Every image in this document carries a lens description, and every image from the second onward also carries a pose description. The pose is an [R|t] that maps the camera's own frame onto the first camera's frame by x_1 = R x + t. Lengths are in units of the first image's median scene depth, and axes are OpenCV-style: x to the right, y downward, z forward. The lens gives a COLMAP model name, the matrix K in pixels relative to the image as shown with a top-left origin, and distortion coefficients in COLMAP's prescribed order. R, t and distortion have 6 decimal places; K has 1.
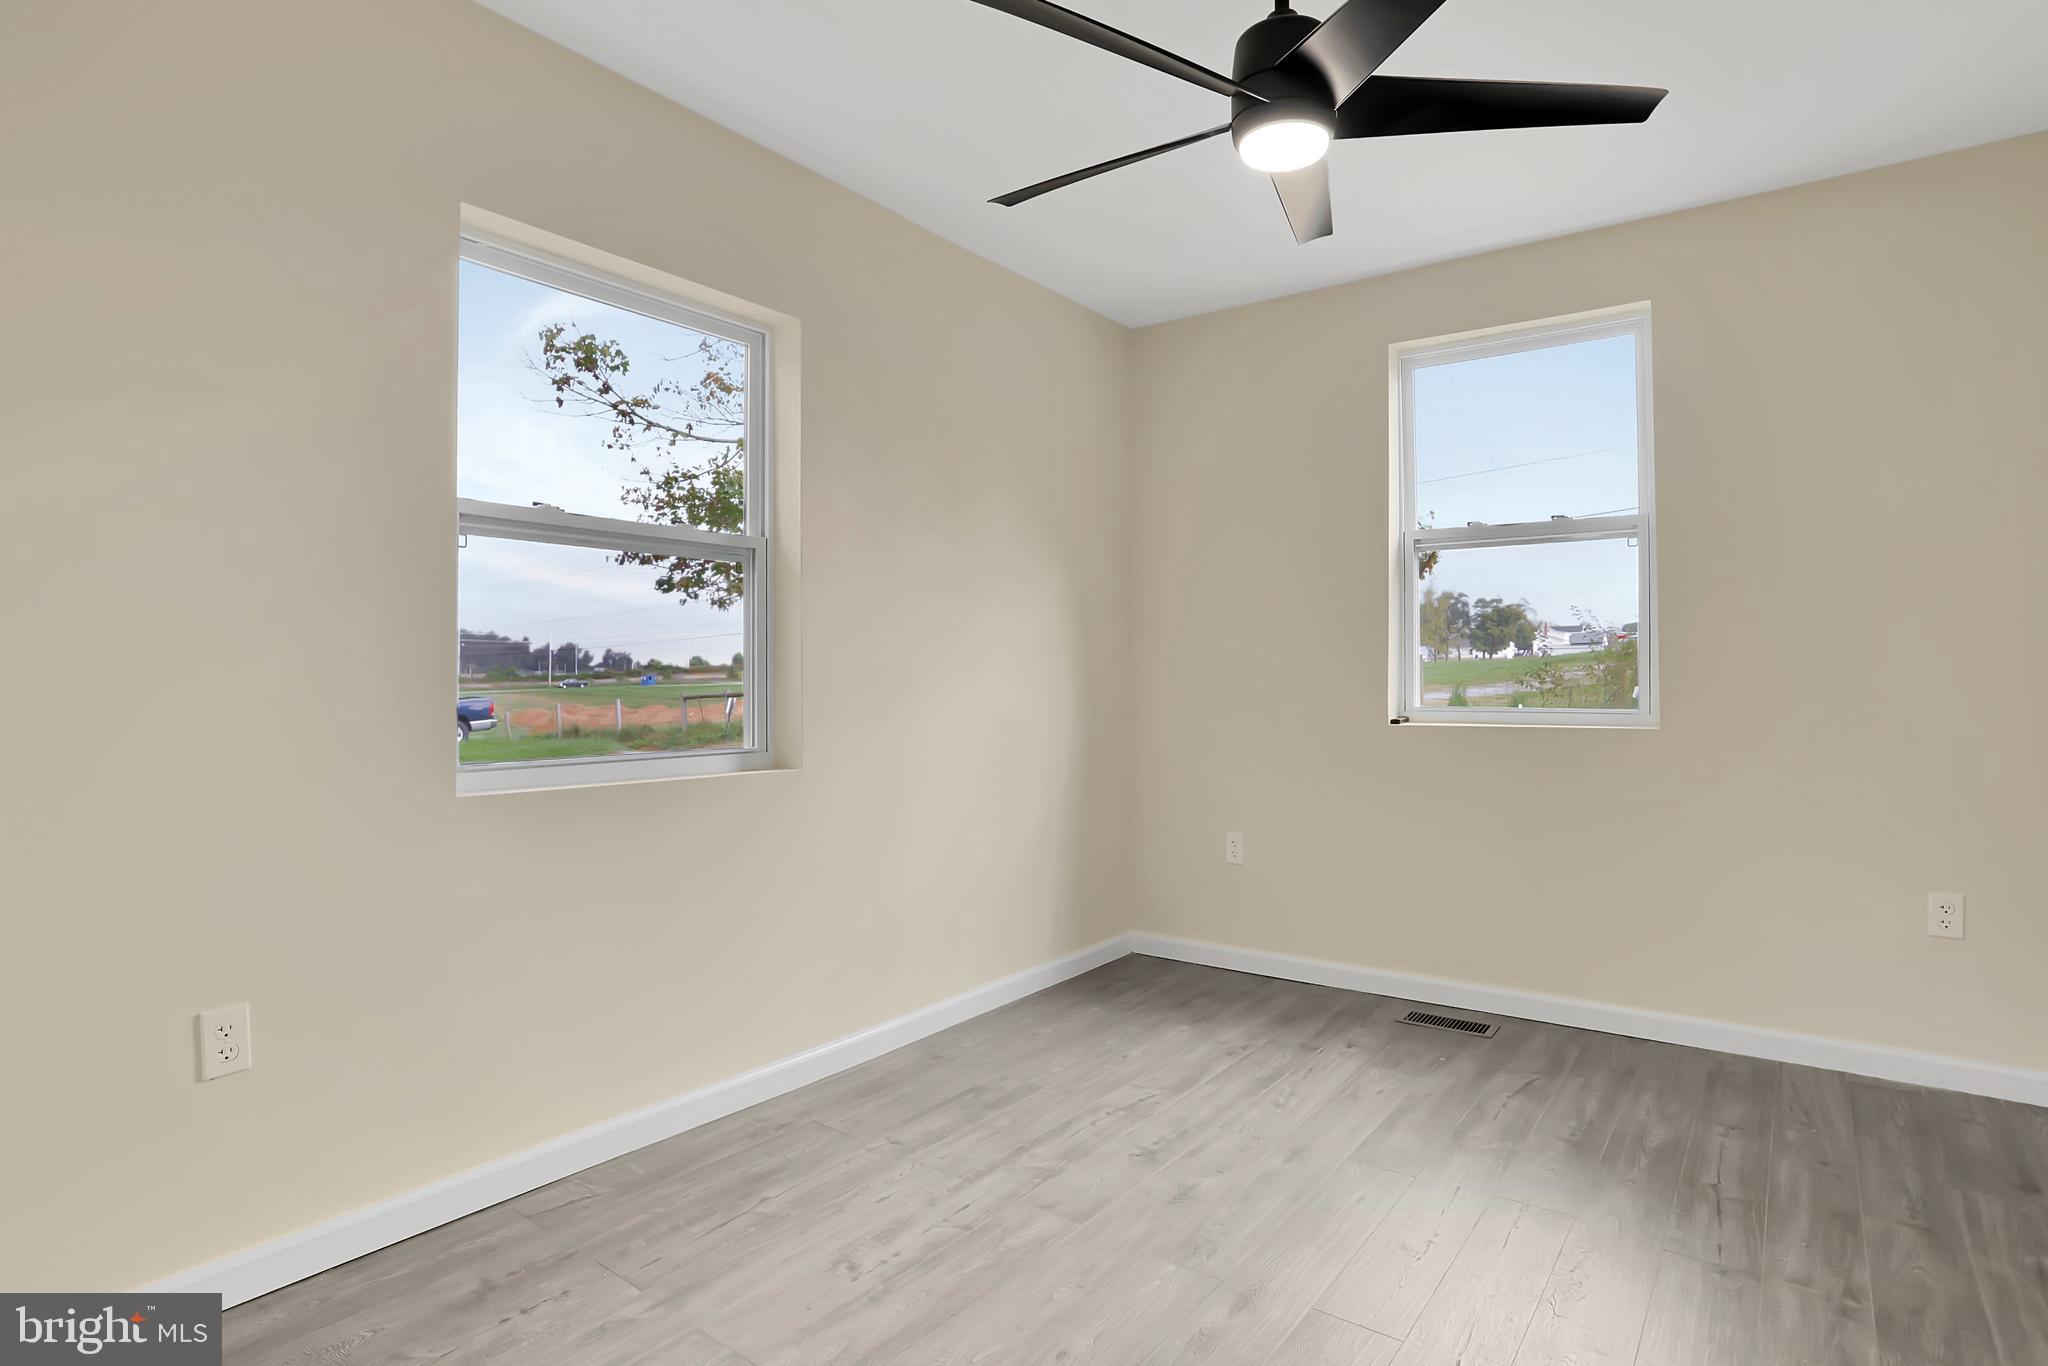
lens RADIAL K [[1057.2, 0, 1019.3], [0, 1057.2, 656.2], [0, 0, 1]] dist [-0.035299, 0.000723]
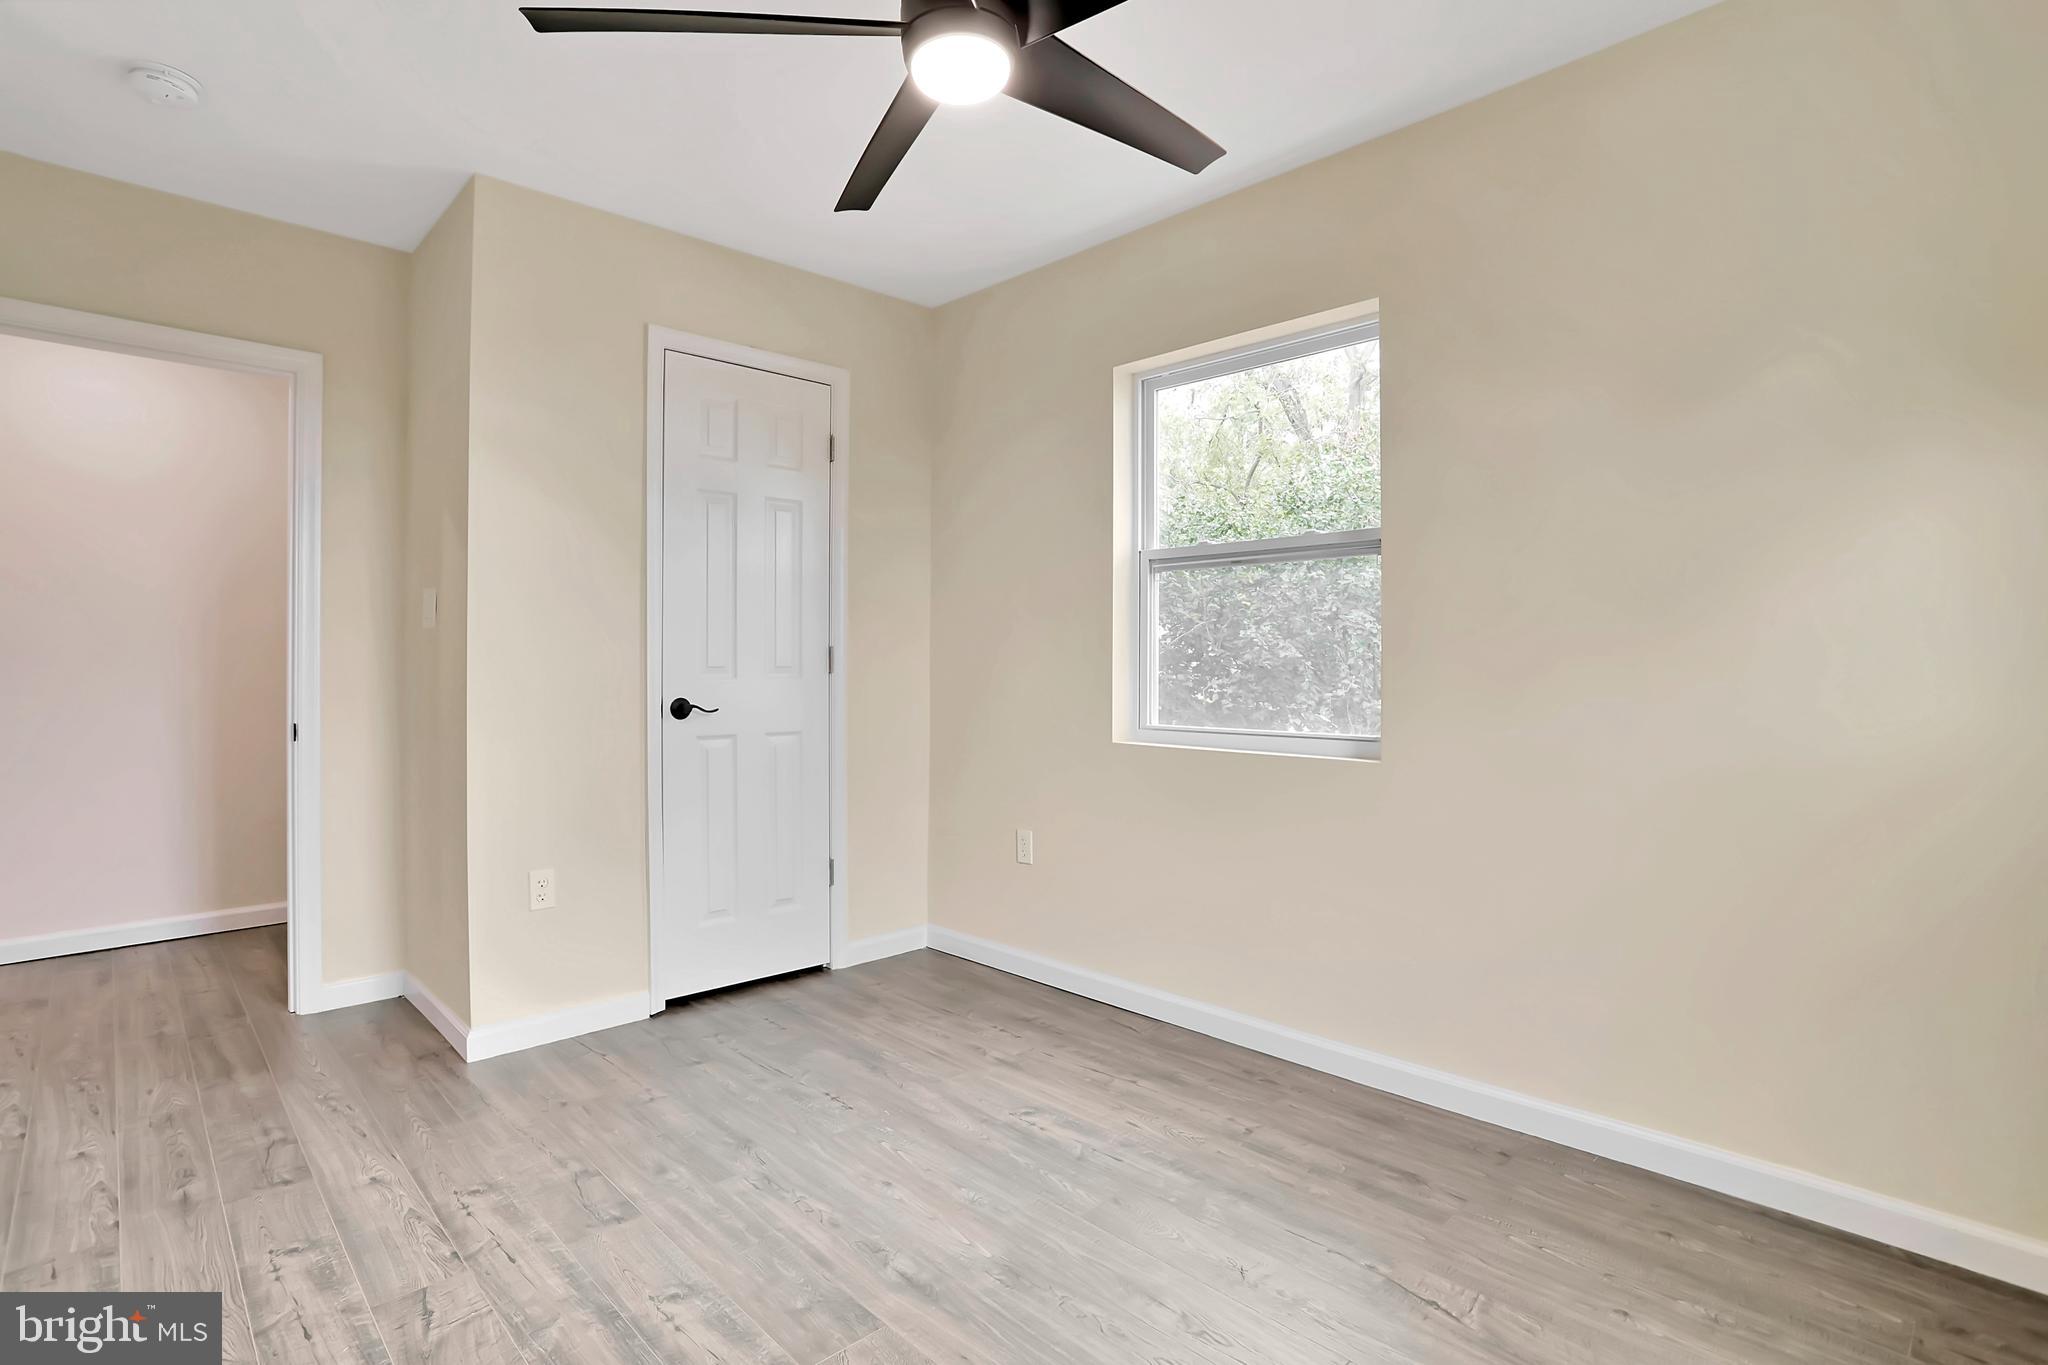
lens RADIAL K [[1007.9, 0, 1028.5], [0, 1007.9, 665.5], [0, 0, 1]] dist [-0.073312, 0.028565]
pose [[-0.156733, -0.005586, -0.987625, 0.981465], [0.018674, 0.999788, -0.008618, 0.025437], [0.987464, -0.019793, -0.156596, 1.089736]]
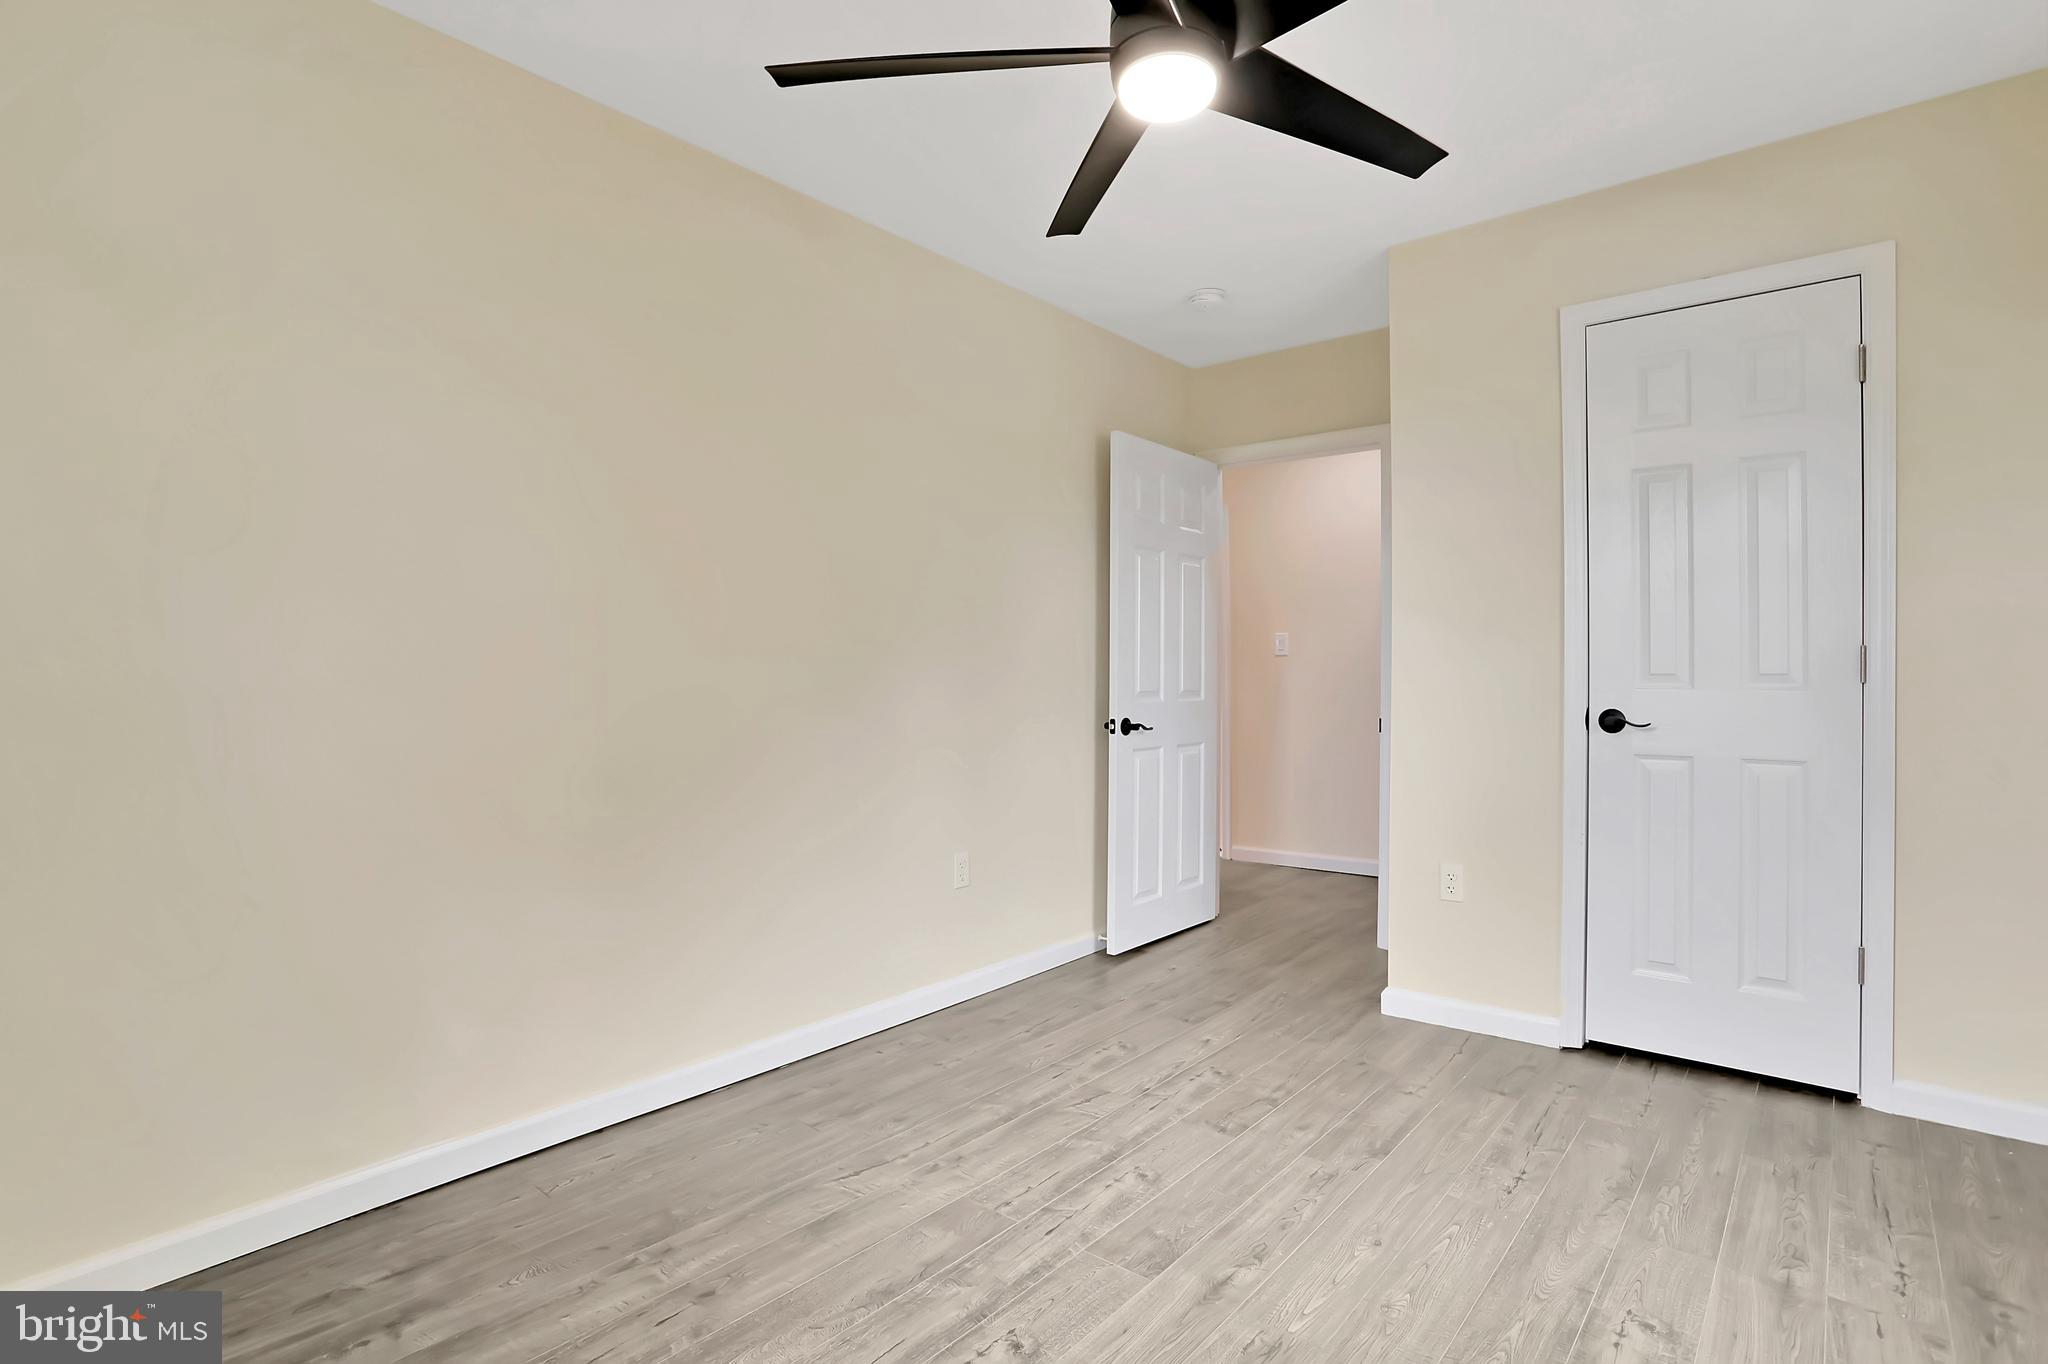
lens RADIAL K [[1029.4, 0, 1013.5], [0, 1029.4, 679.7], [0, 0, 1]] dist [-0.069880, 0.029753]
pose [[-0.997100, -0.002238, 0.076075, 0.295466], [-0.002957, 0.999952, -0.009339, 0.027822], [-0.076050, -0.009537, -0.997058, 1.720999]]
